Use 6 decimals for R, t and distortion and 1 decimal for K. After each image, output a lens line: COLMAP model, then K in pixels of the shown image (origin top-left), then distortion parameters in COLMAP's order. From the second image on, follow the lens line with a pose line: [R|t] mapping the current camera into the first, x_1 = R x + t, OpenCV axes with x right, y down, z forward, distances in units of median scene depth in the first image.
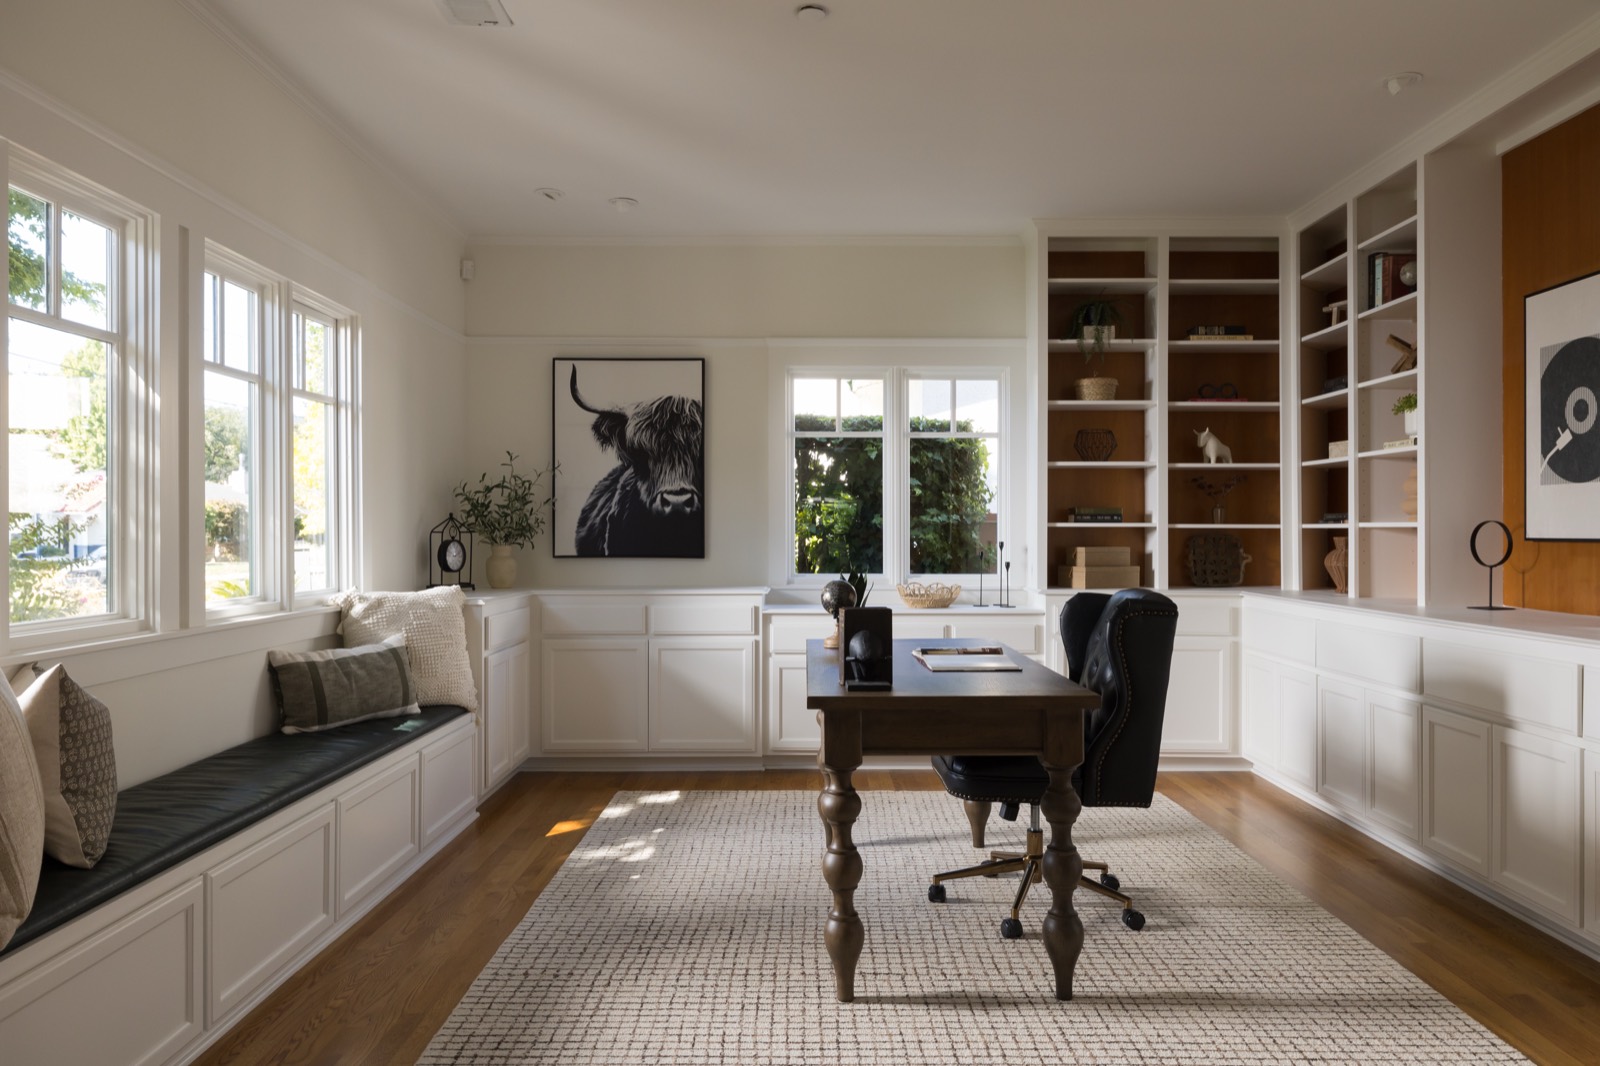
lens RADIAL K [[1108.5, 0, 810.1], [0, 1108.5, 535.9], [0, 0, 1]] dist [0.007346, -0.003342]
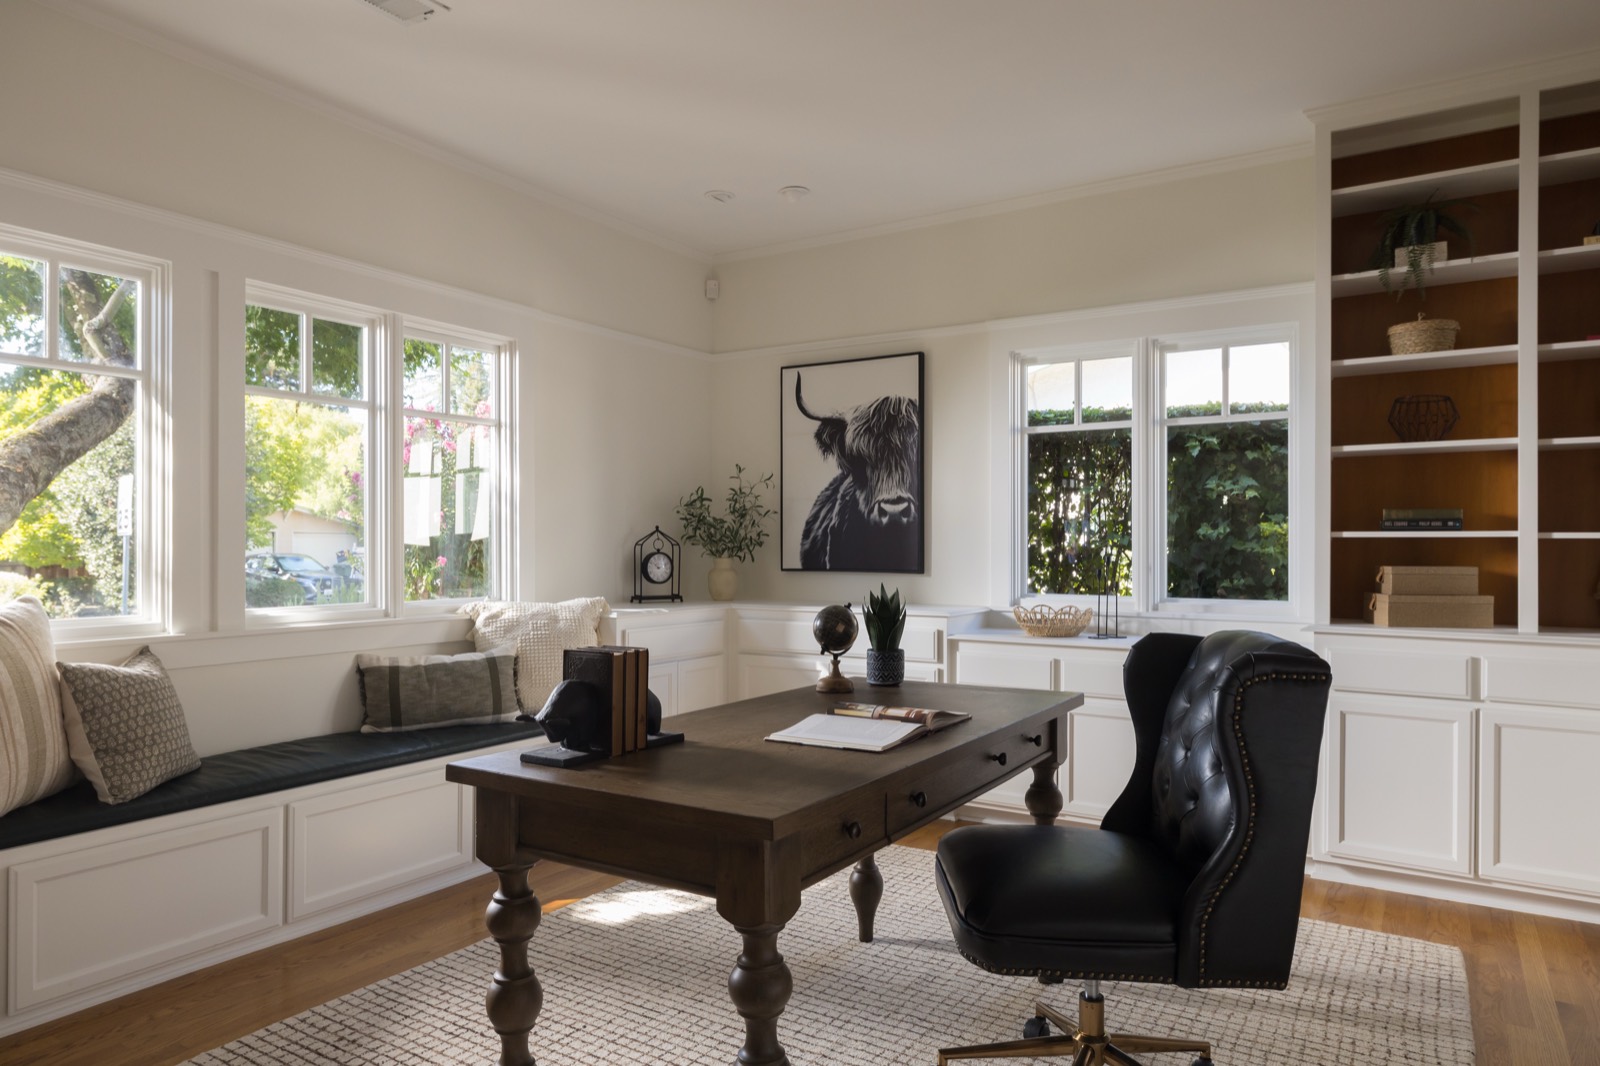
lens RADIAL K [[1012.2, 0, 803.7], [0, 1012.2, 541.6], [0, 0, 1]] dist [0.000792, -0.000765]
pose [[0.844103, -0.001512, -0.536178, 0.266977], [-0.001938, 0.999981, -0.005871, -0.000932], [0.536177, 0.005995, 0.844084, 0.257071]]
